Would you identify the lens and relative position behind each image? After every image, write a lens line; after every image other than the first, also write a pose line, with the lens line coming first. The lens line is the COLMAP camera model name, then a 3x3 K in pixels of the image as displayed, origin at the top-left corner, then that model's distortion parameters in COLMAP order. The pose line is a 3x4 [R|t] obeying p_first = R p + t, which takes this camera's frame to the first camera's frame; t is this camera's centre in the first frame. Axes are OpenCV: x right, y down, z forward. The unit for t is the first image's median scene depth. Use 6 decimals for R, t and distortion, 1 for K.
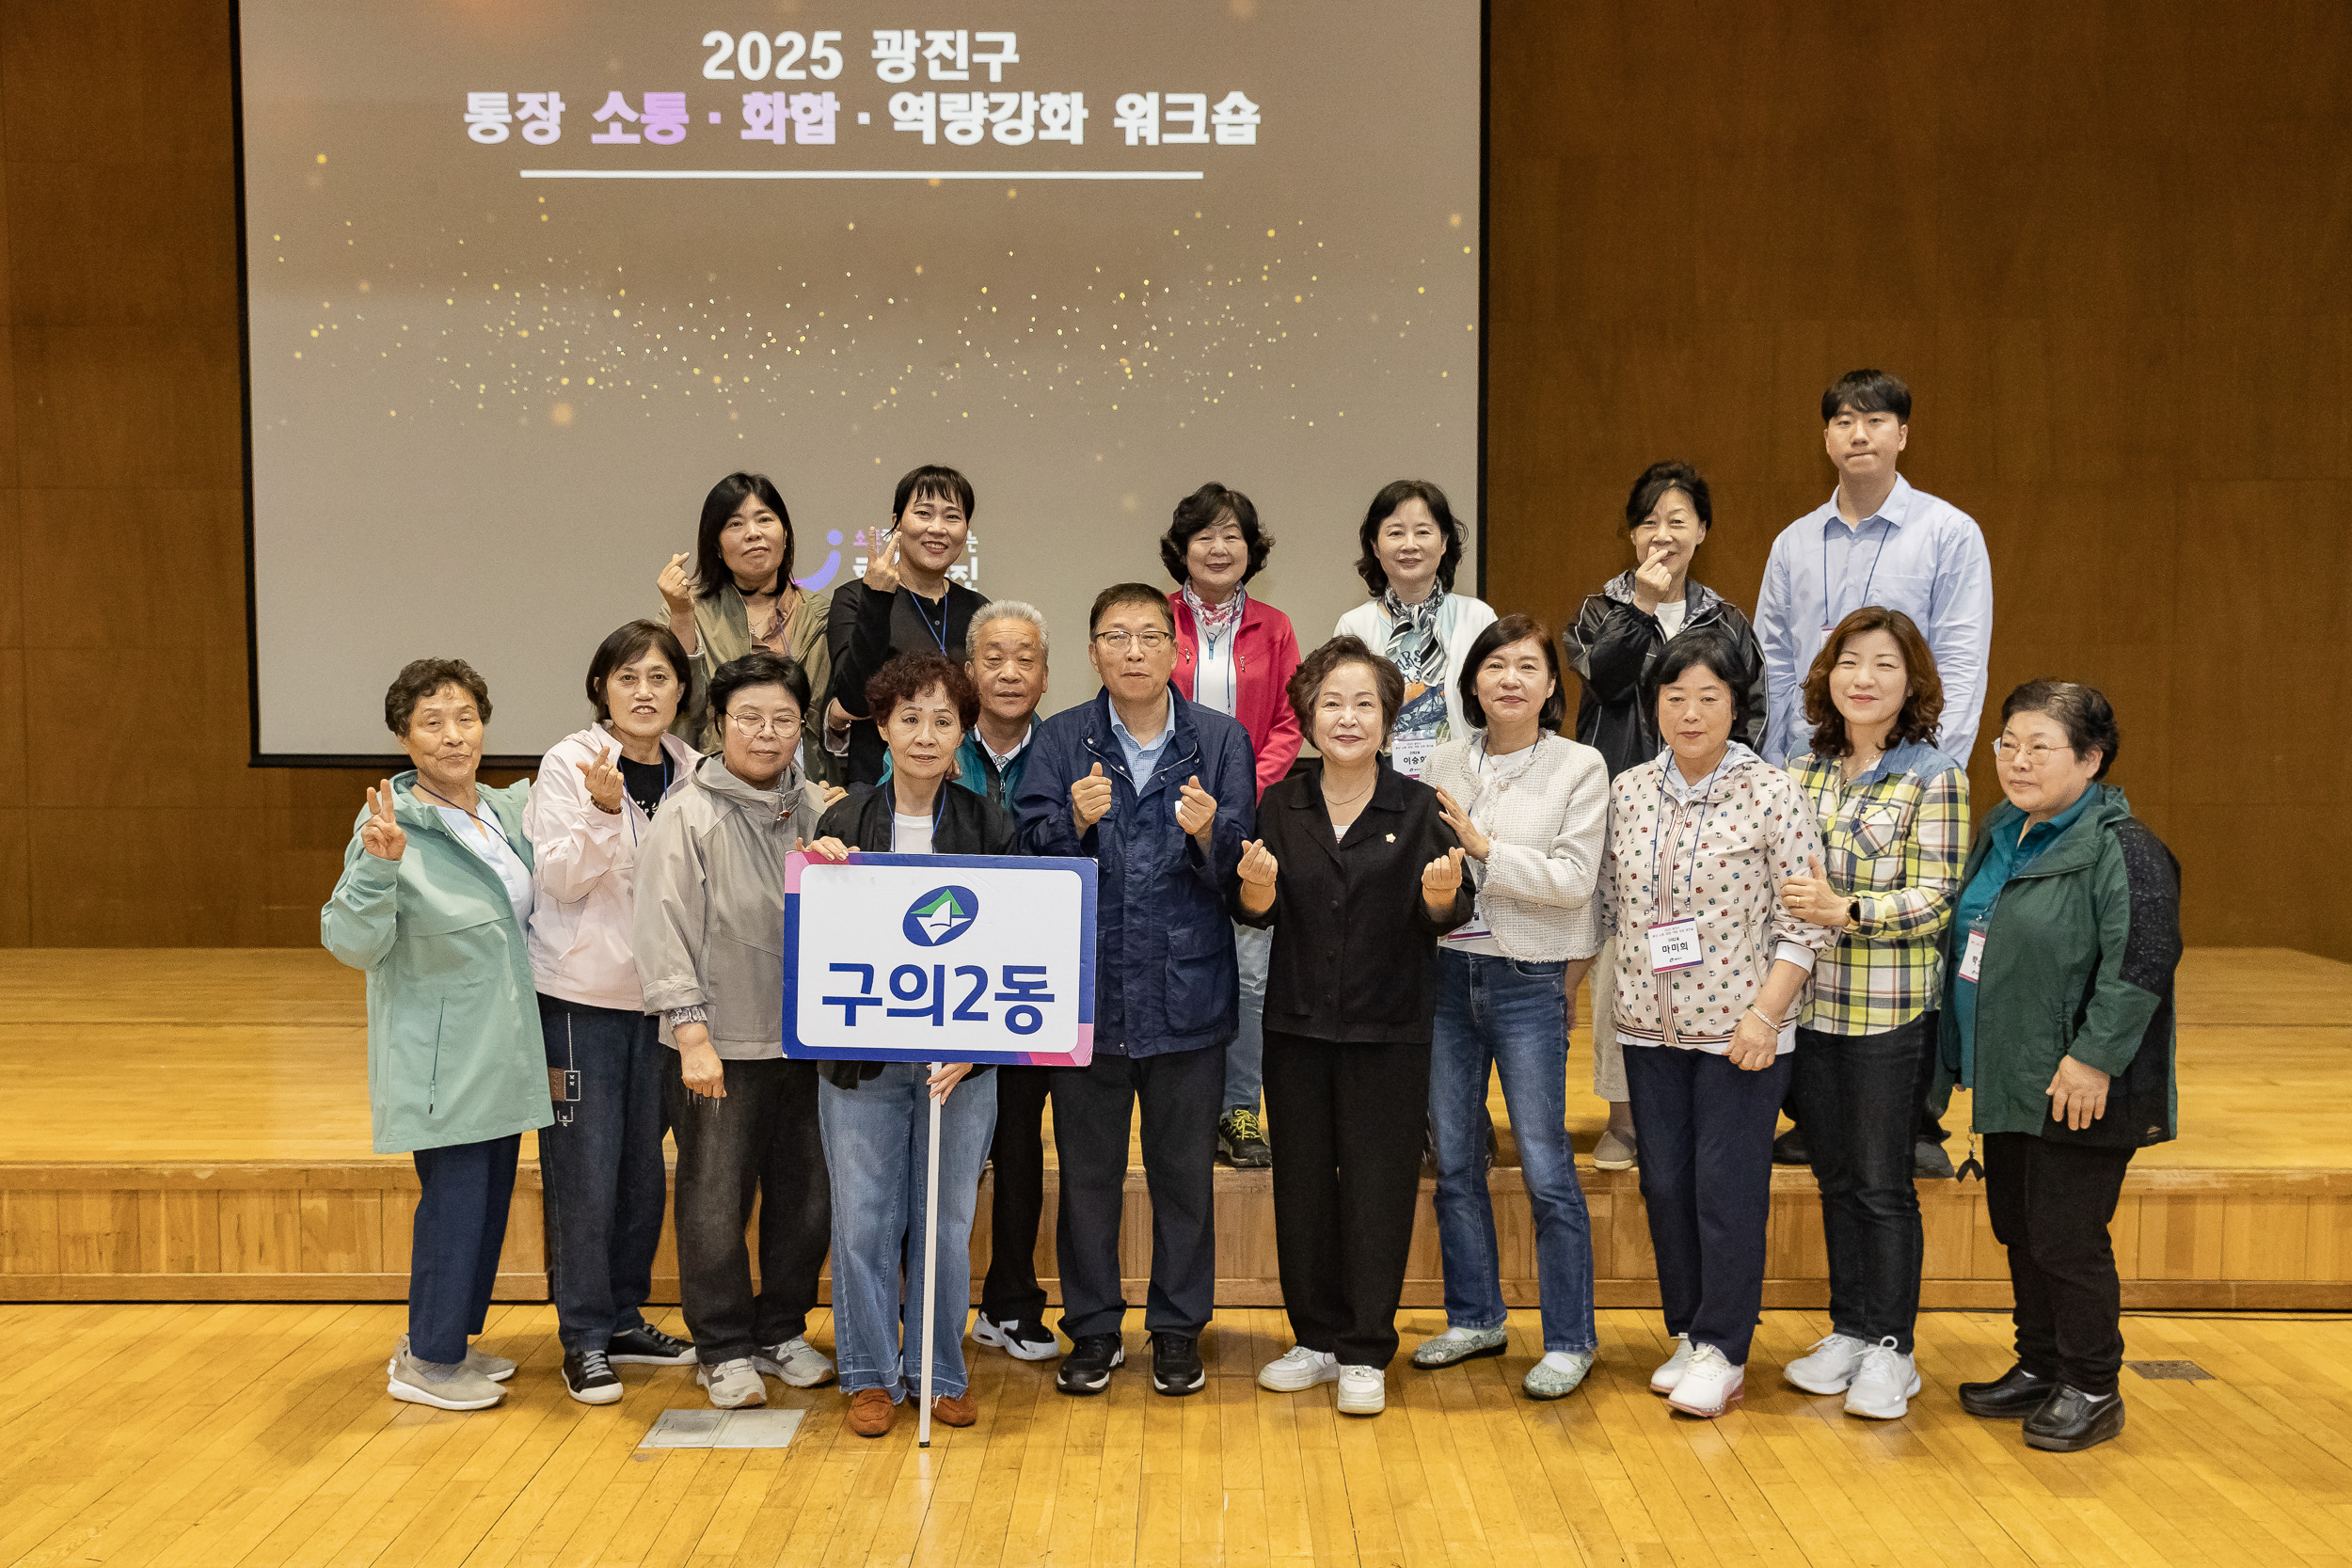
lens RADIAL K [[2331.3, 0, 1151.2], [0, 2331.3, 781.8], [0, 0, 1]] dist [0.037590, 0.000000]
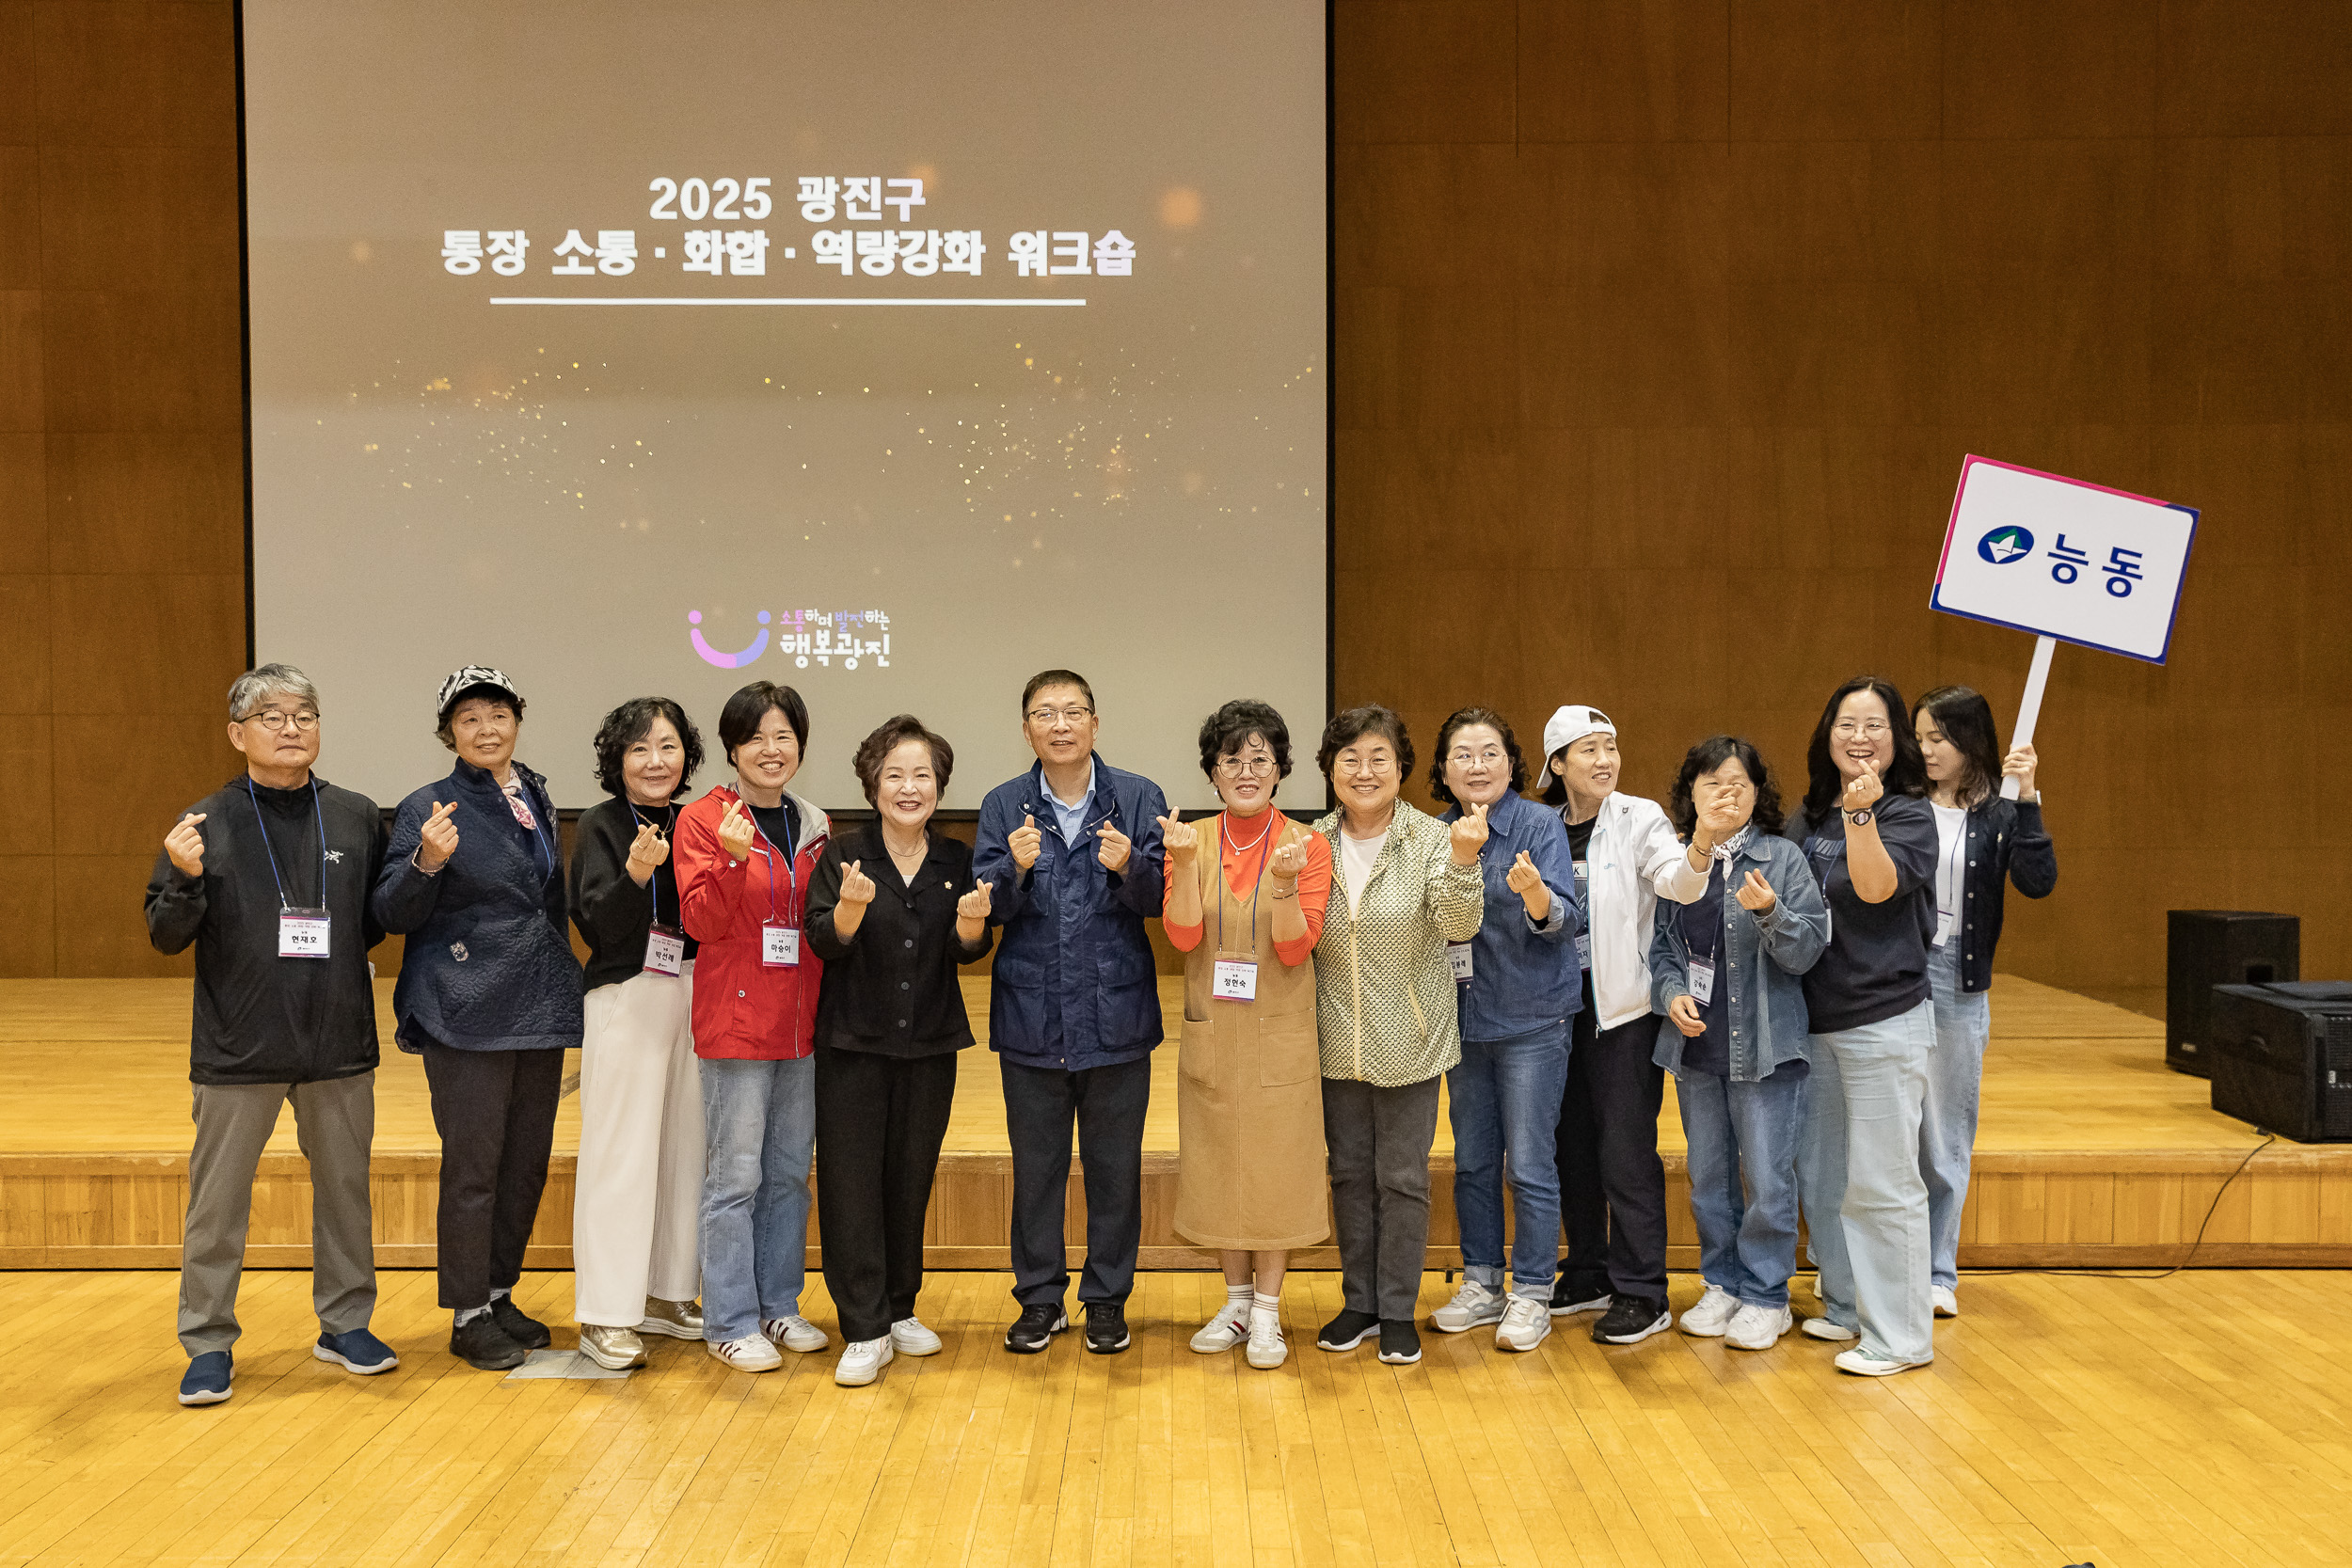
lens RADIAL K [[2190.2, 0, 1185.6], [0, 2190.2, 802.3], [0, 0, 1]] dist [0.033815, 0.000000]
pose [[0.999965, -0.001018, 0.008335, 0.062127], [0.001102, 0.999949, -0.010074, -0.002781], [-0.008324, 0.010082, 0.999915, -0.077825]]
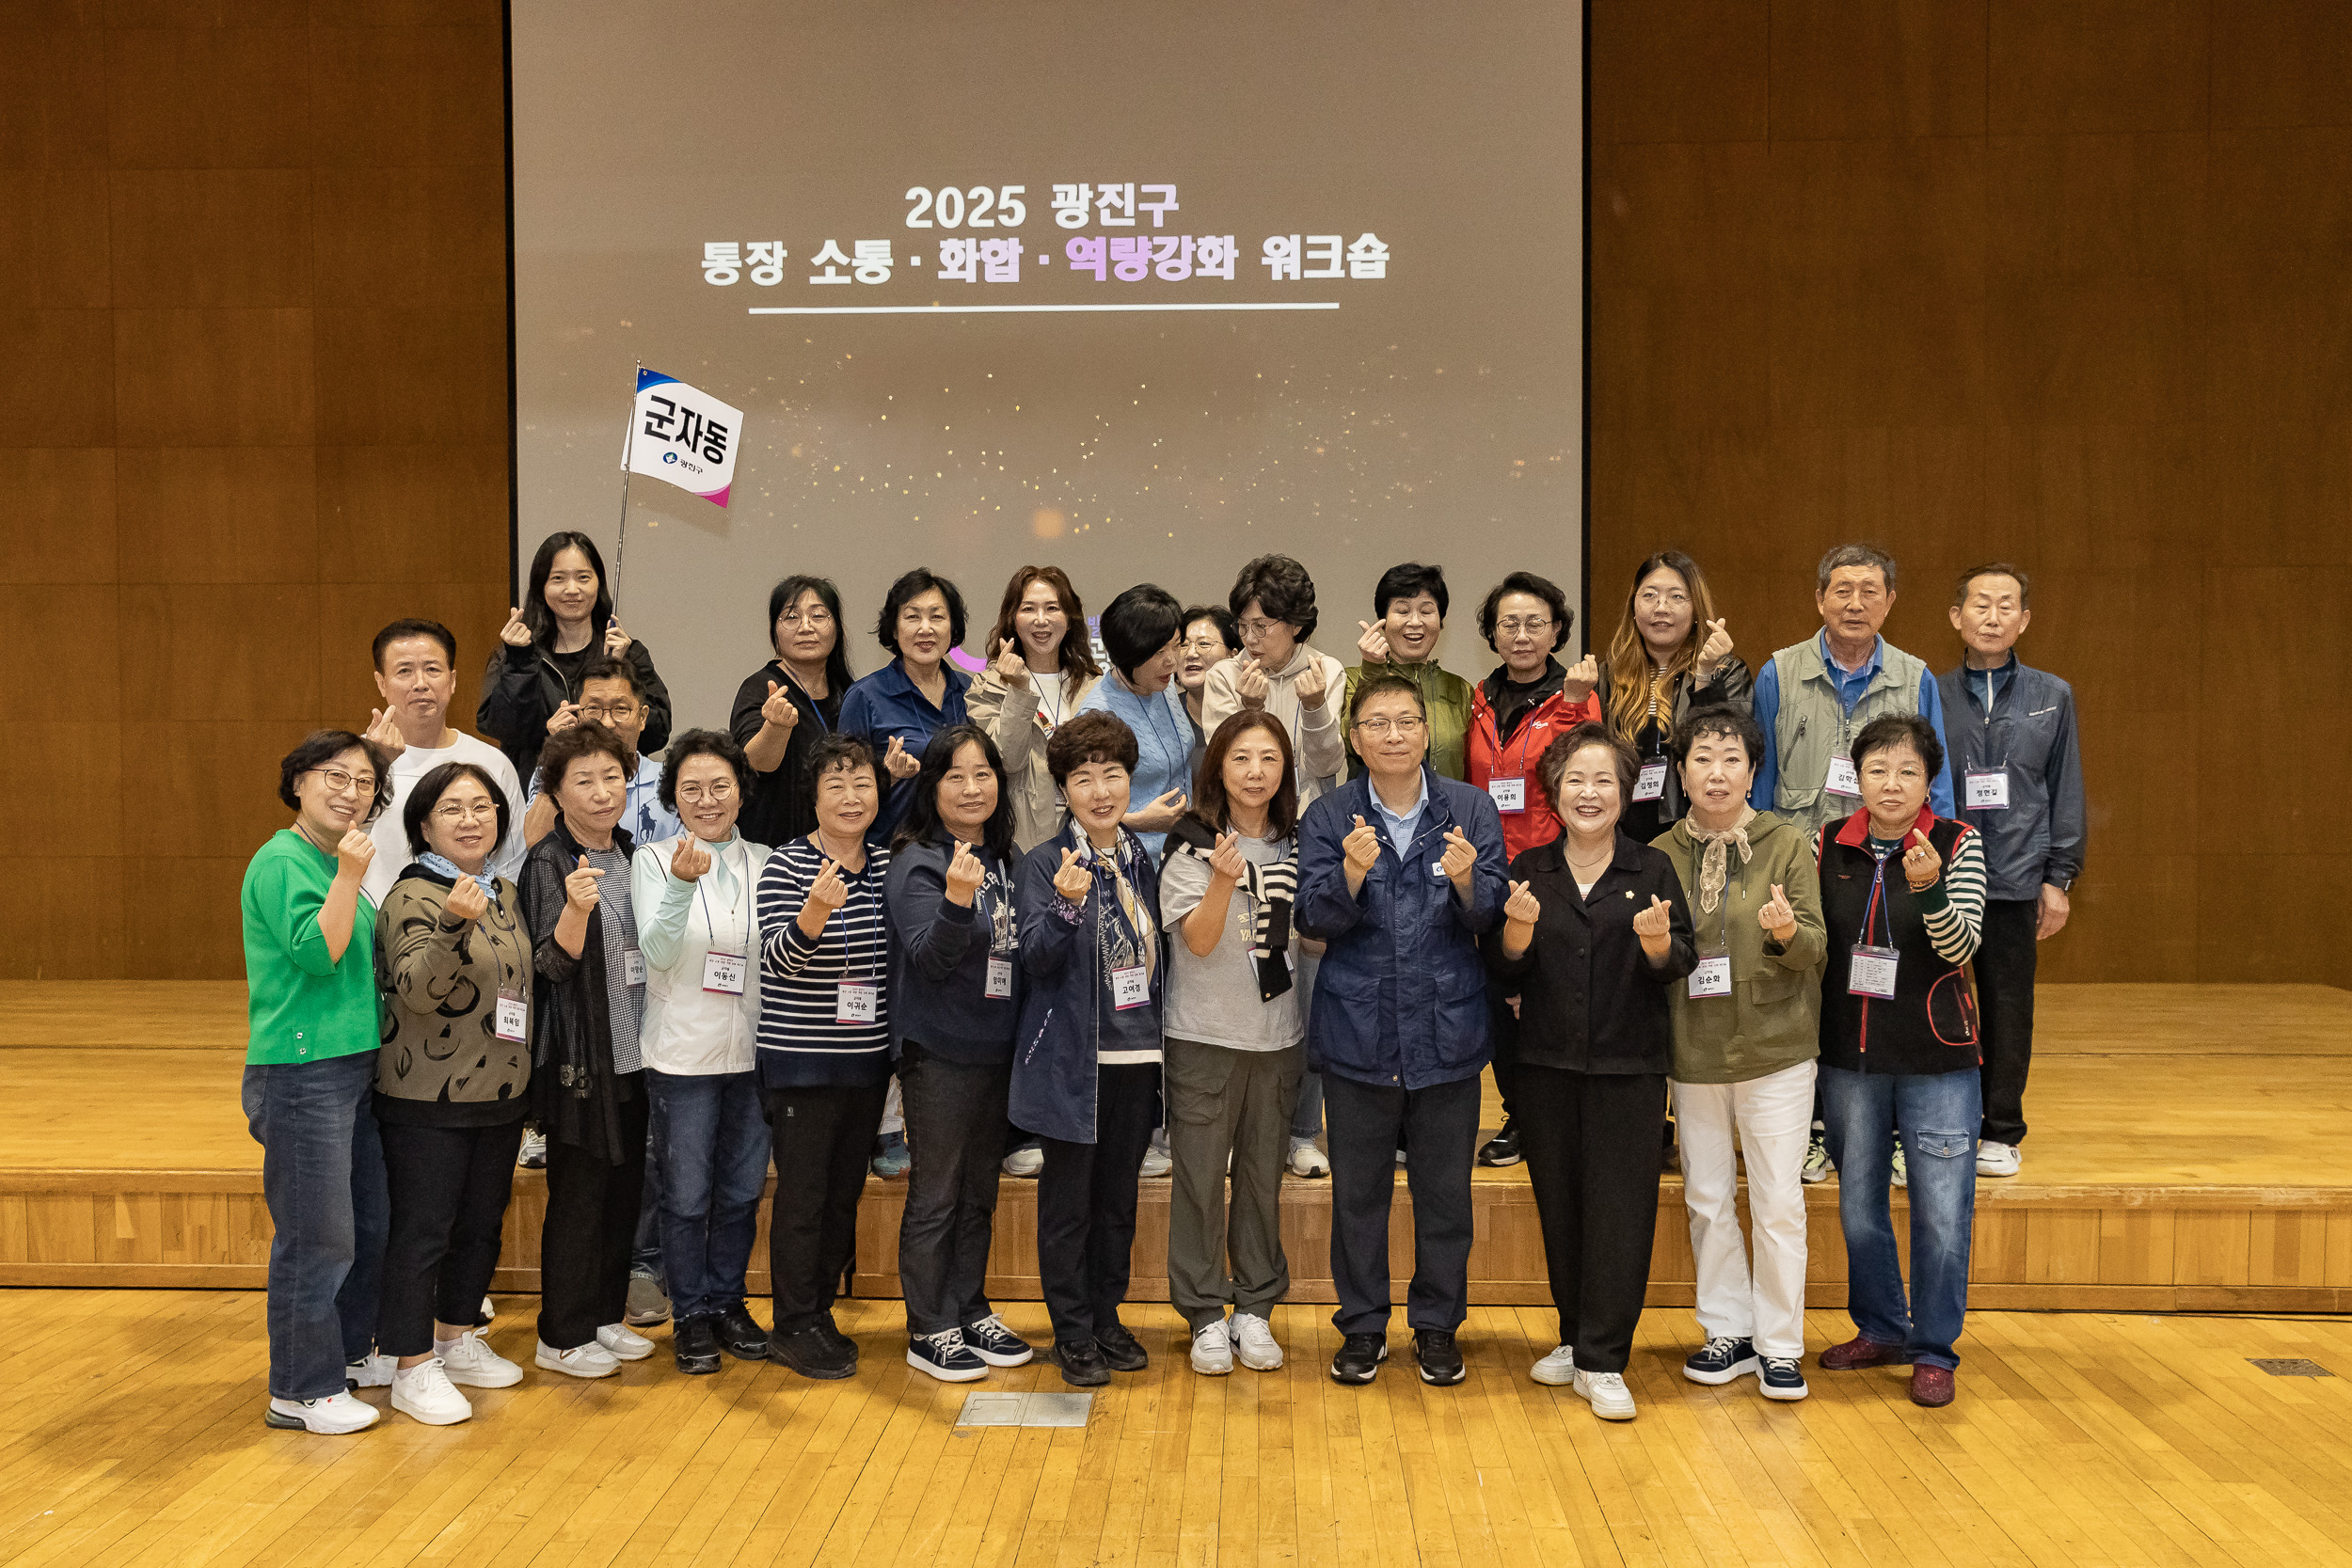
lens RADIAL K [[2070.1, 0, 1134.5], [0, 2070.1, 775.7], [0, 0, 1]] dist [0.005284, 0.042125]
pose [[0.999550, -0.001978, -0.029921, -0.048397], [0.001262, 0.999713, -0.023913, -0.005243], [0.029960, 0.023865, 0.999266, -0.011409]]
